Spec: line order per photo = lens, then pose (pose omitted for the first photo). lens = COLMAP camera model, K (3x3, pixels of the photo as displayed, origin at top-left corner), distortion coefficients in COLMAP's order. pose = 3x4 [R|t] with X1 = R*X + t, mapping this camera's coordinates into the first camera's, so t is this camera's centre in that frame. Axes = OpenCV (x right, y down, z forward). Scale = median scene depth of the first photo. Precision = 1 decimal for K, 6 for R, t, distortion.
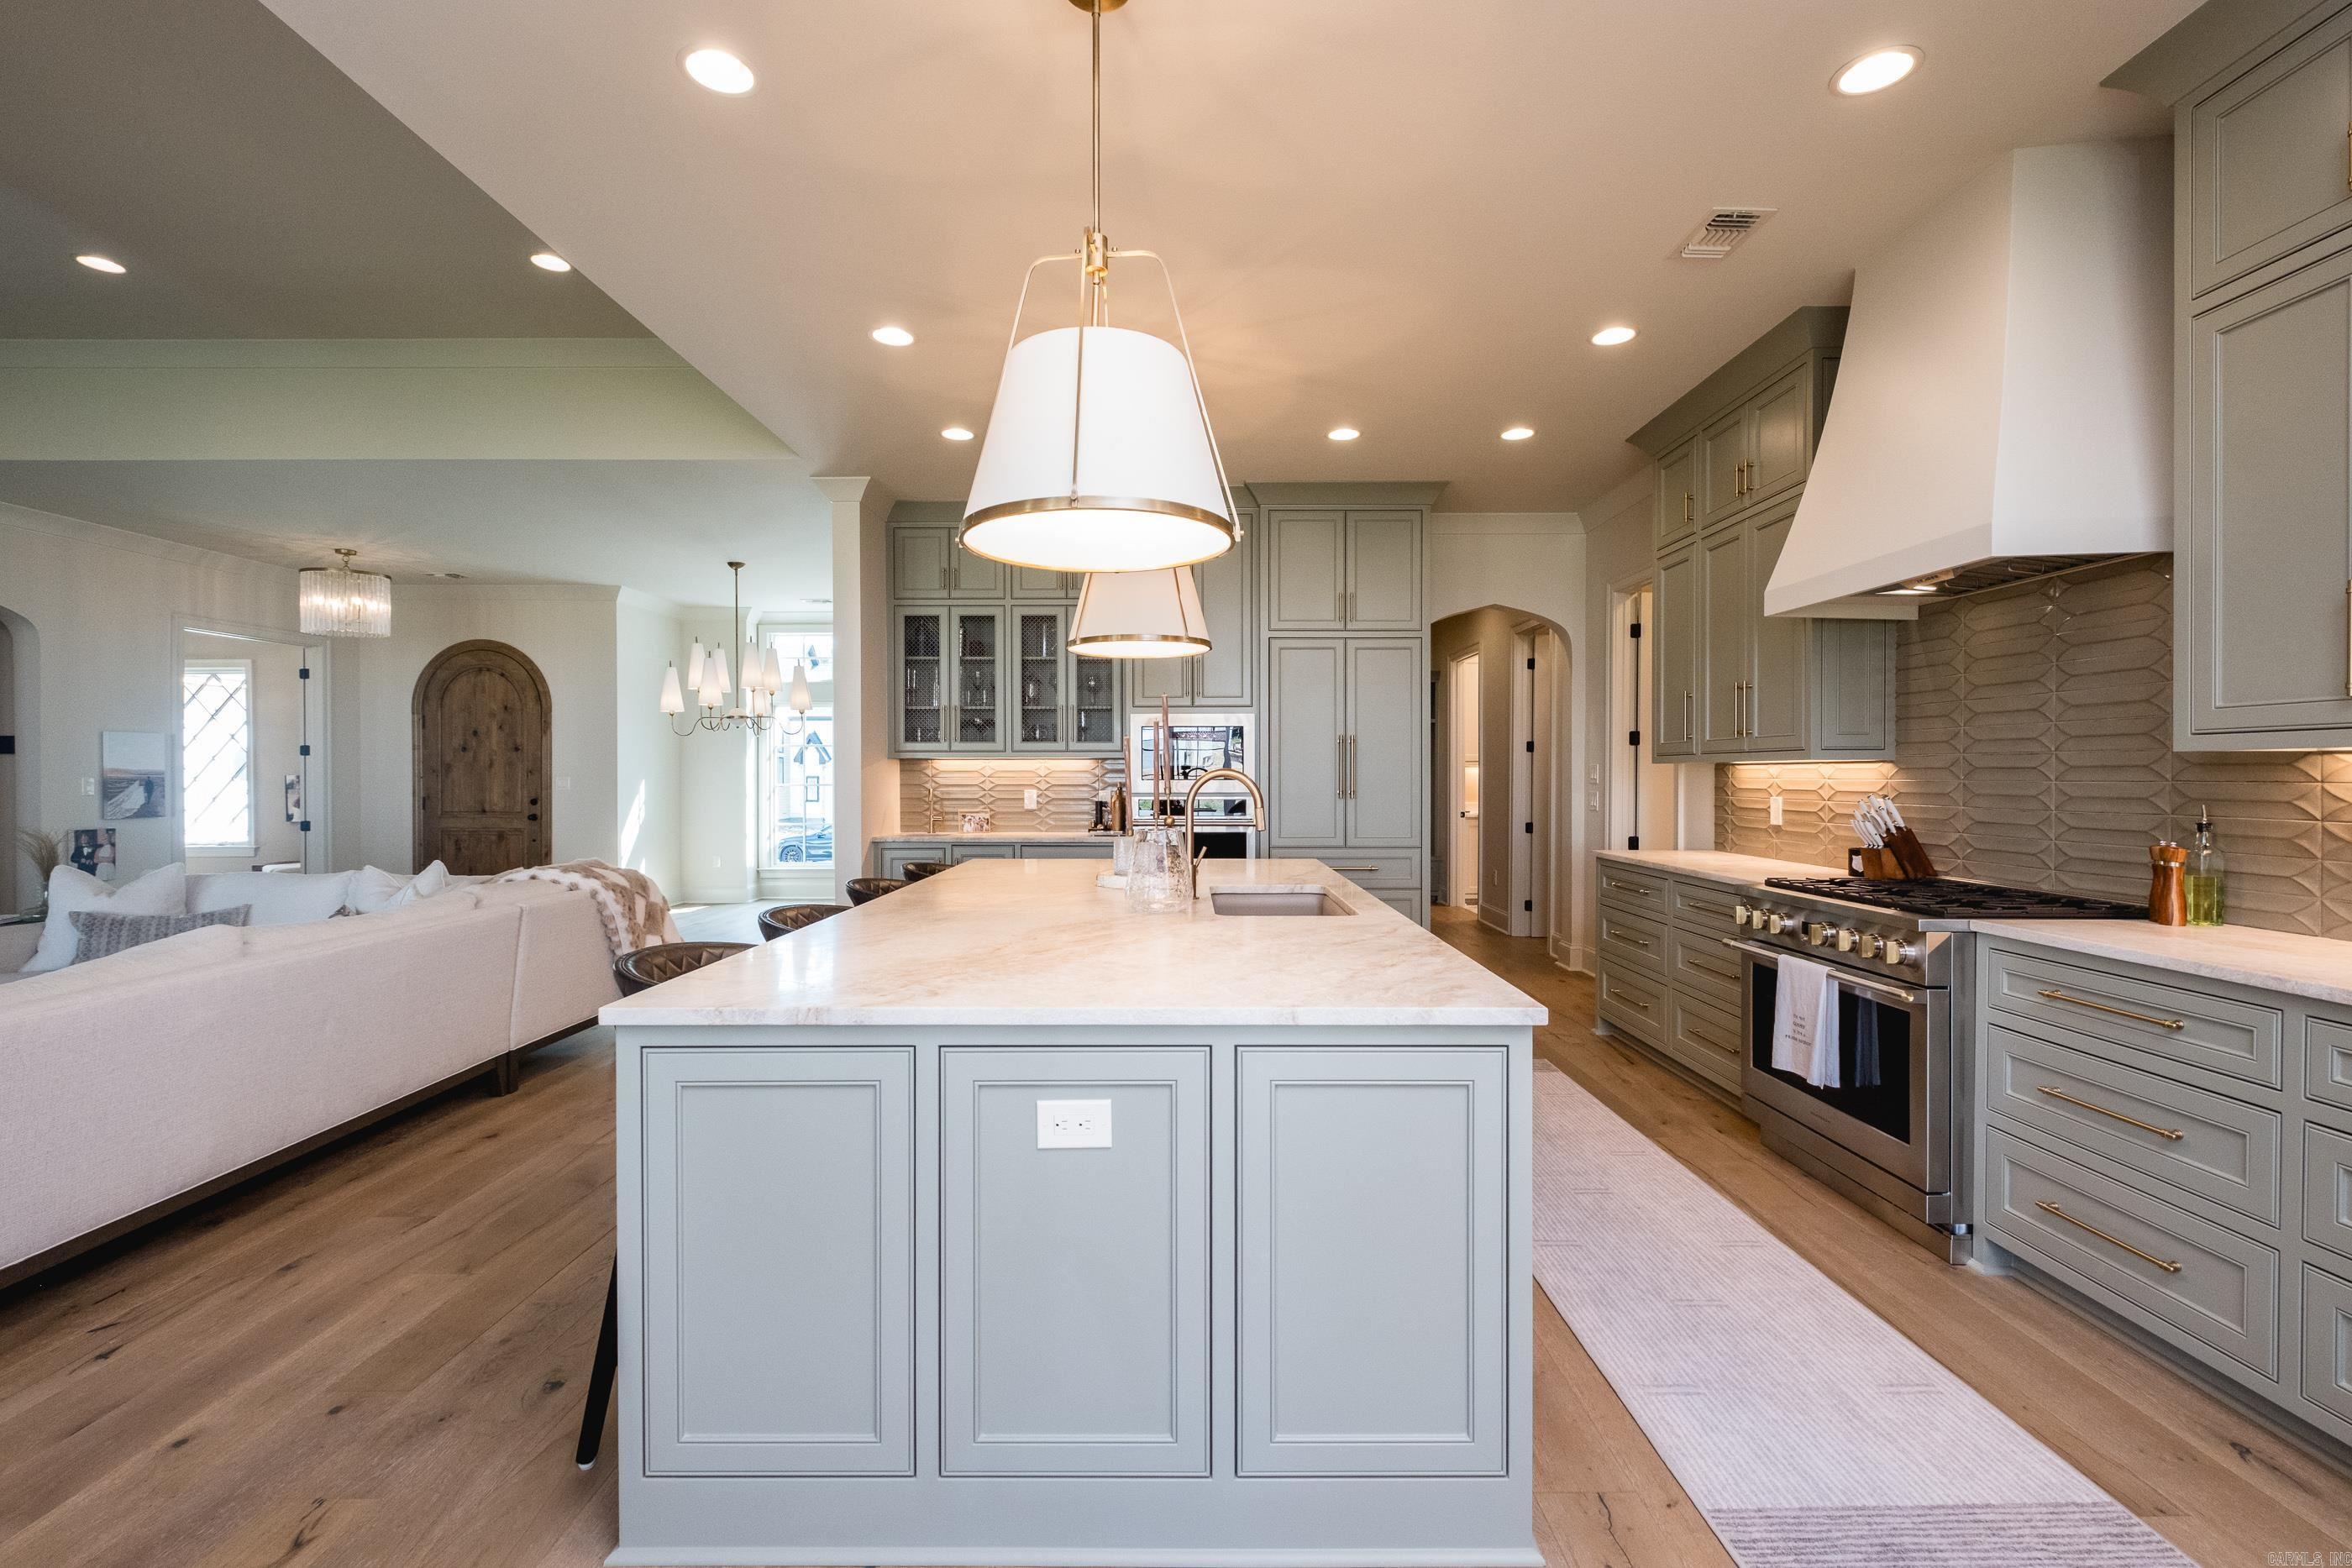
lens RADIAL K [[1010.6, 0, 1171.9], [0, 1010.6, 784.7], [0, 0, 1]] dist [0.005815, -0.005426]
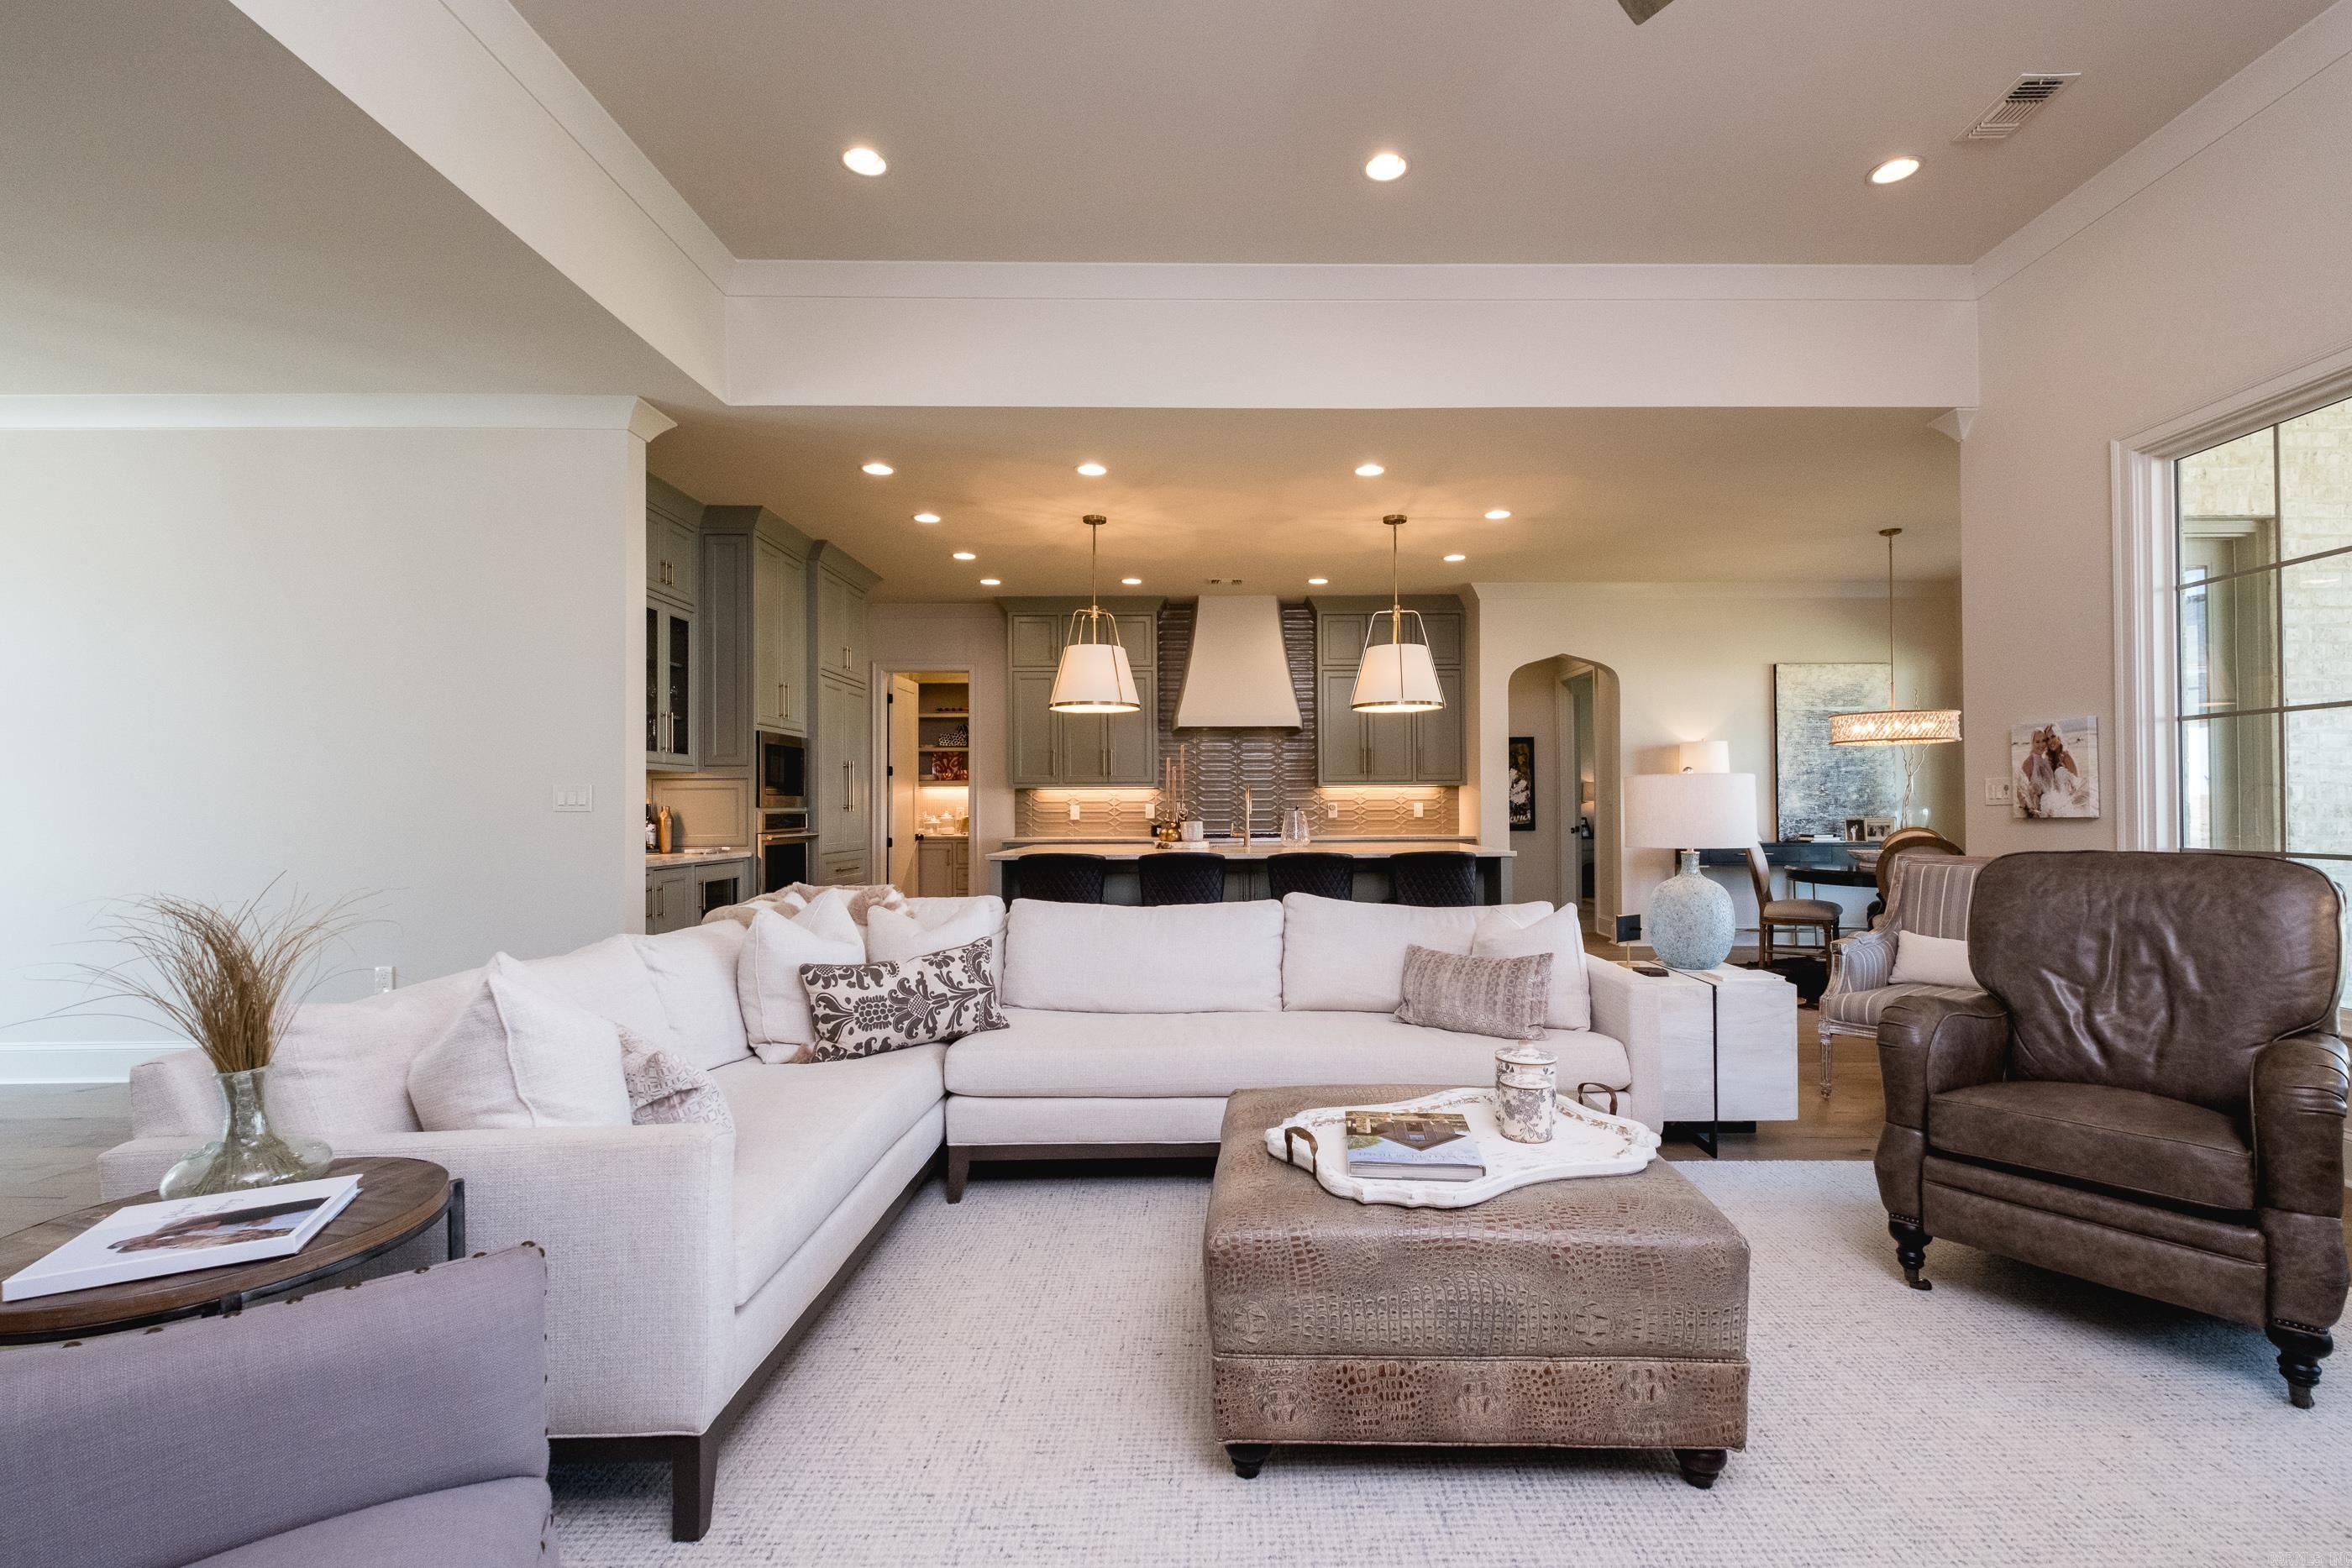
lens RADIAL K [[1010.6, 0, 1243.1], [0, 1010.6, 824.3], [0, 0, 1]] dist [0.005815, -0.005426]
pose [[-0.007164, -0.017488, 0.999821, -1.008814], [0.016239, 0.999713, 0.017602, 0.013761], [-0.999842, 0.016363, -0.006878, 0.488995]]
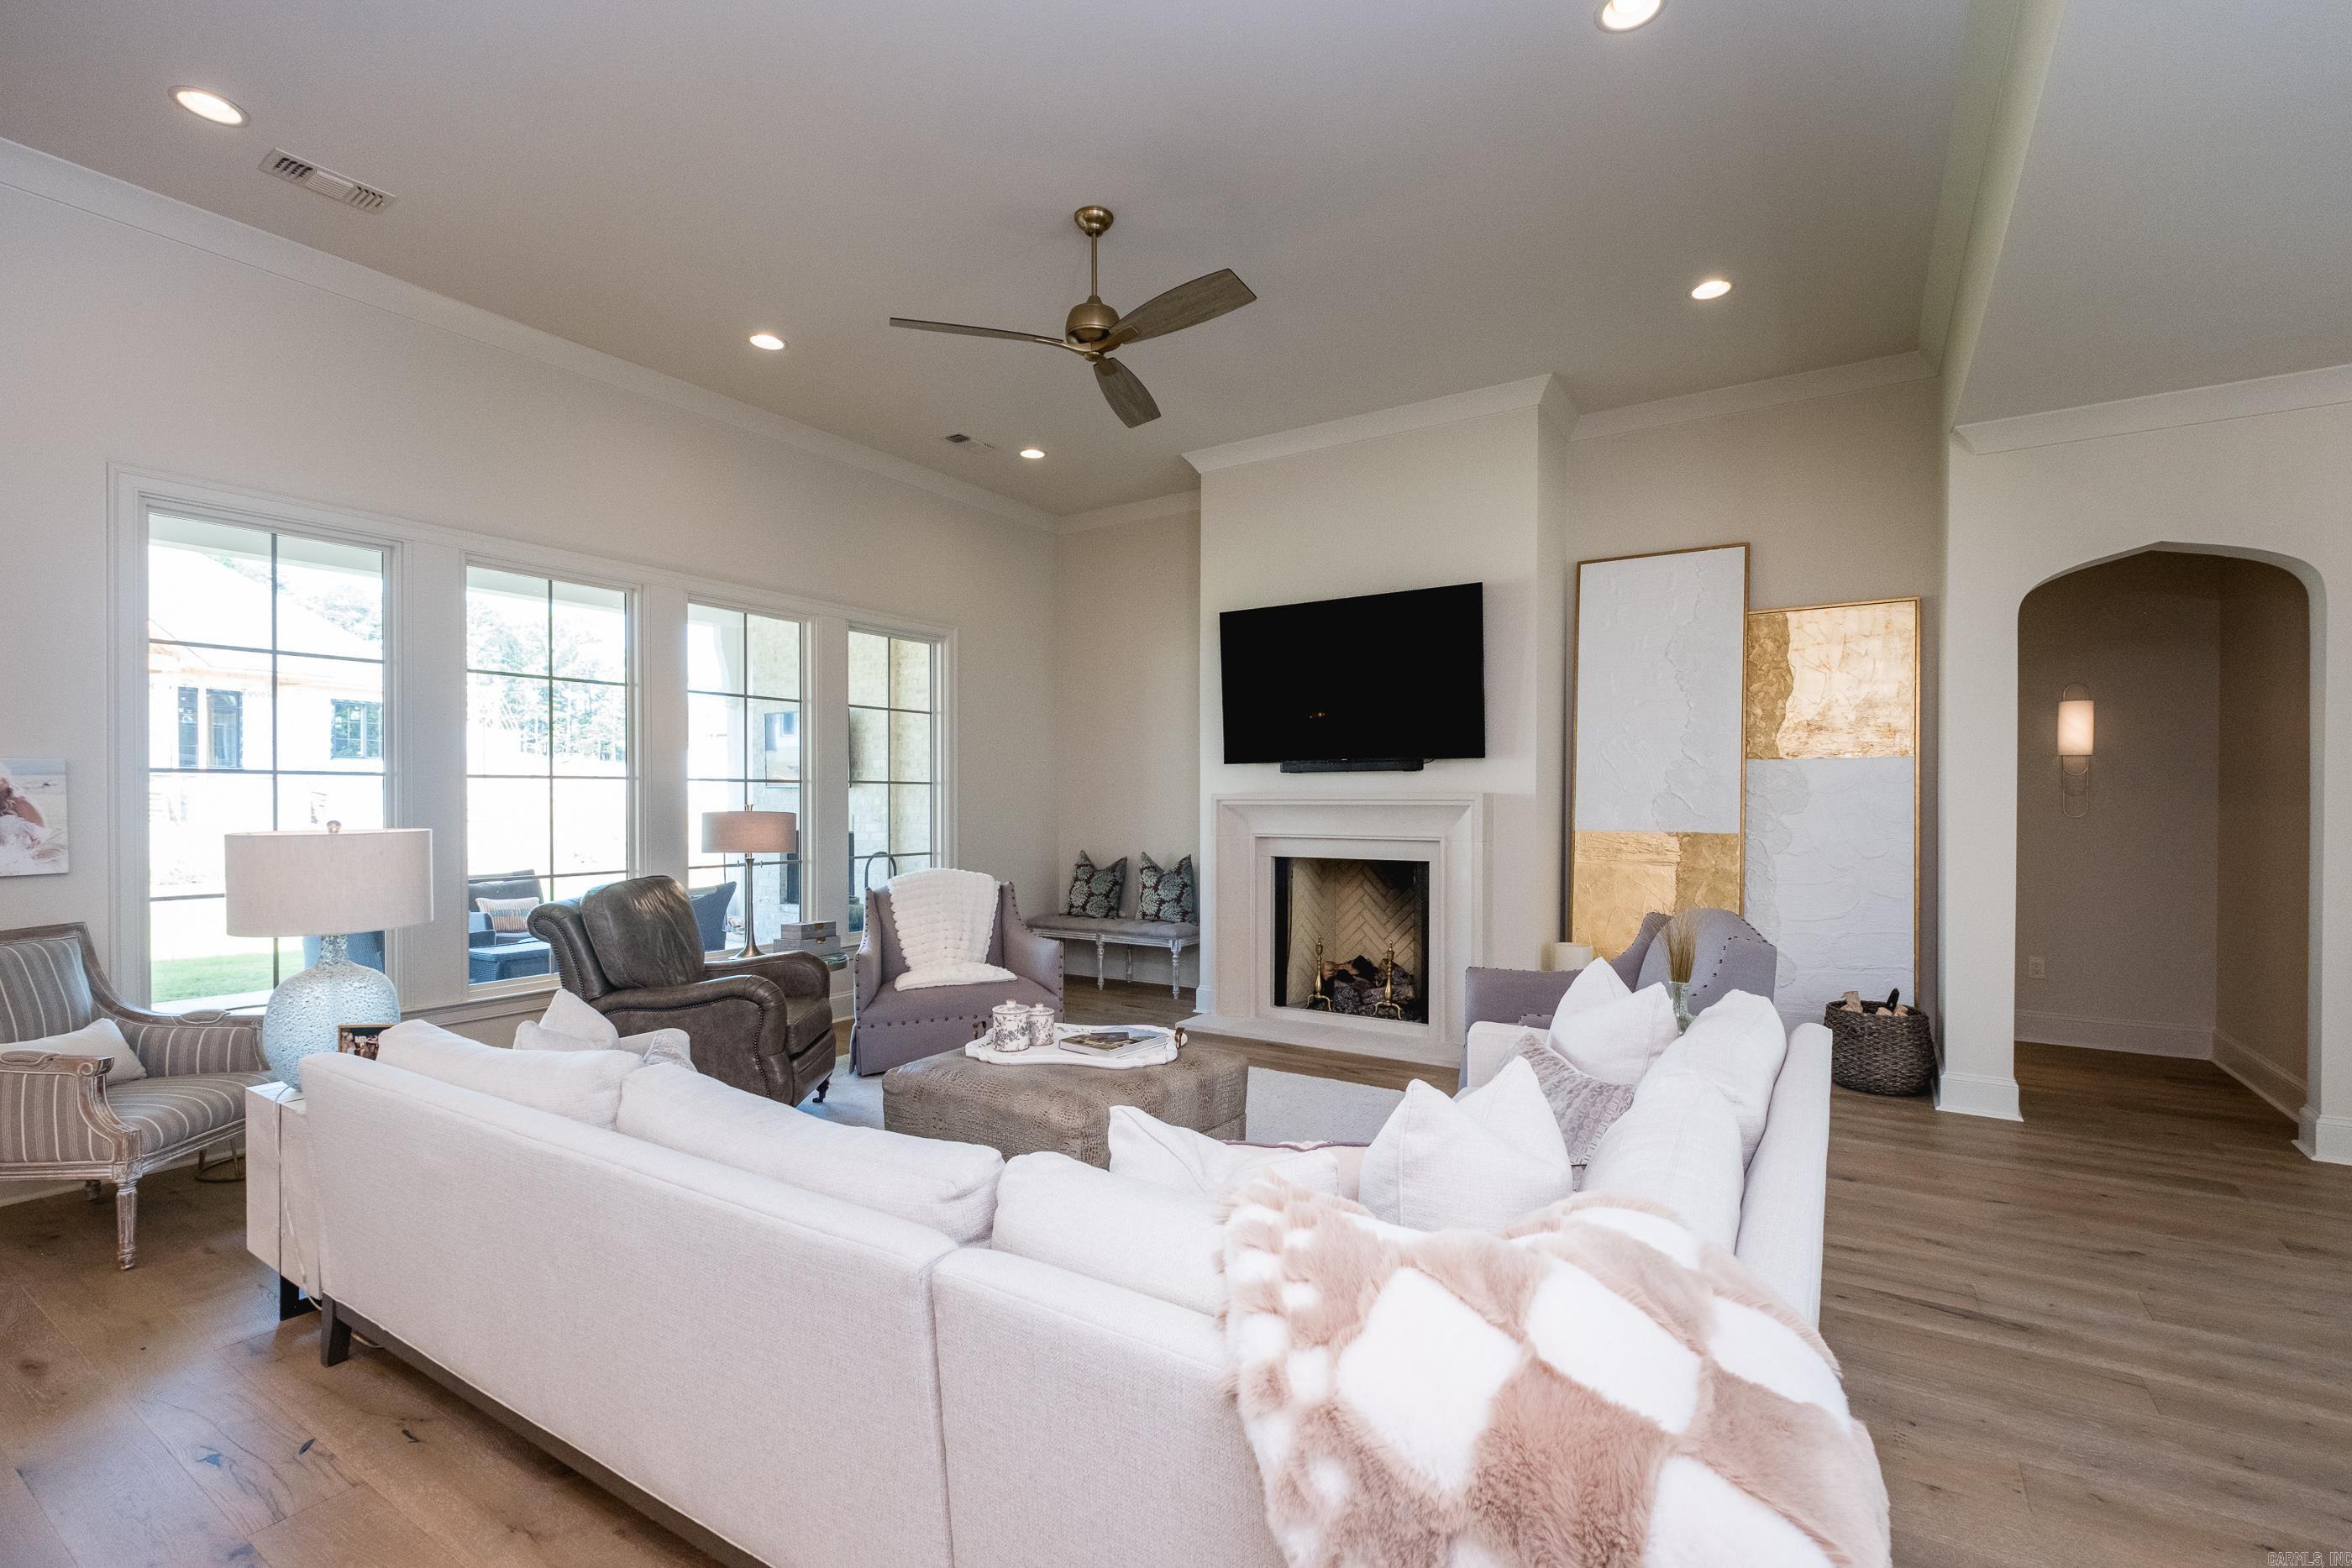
lens RADIAL K [[1010.6, 0, 1193.9], [0, 1010.6, 817.8], [0, 0, 1]] dist [0.005815, -0.005426]
pose [[-0.548904, 0.016511, -0.835722, -0.266347], [-0.007530, 0.999667, 0.024695, -0.019806], [0.835851, 0.019848, -0.548597, 0.777164]]
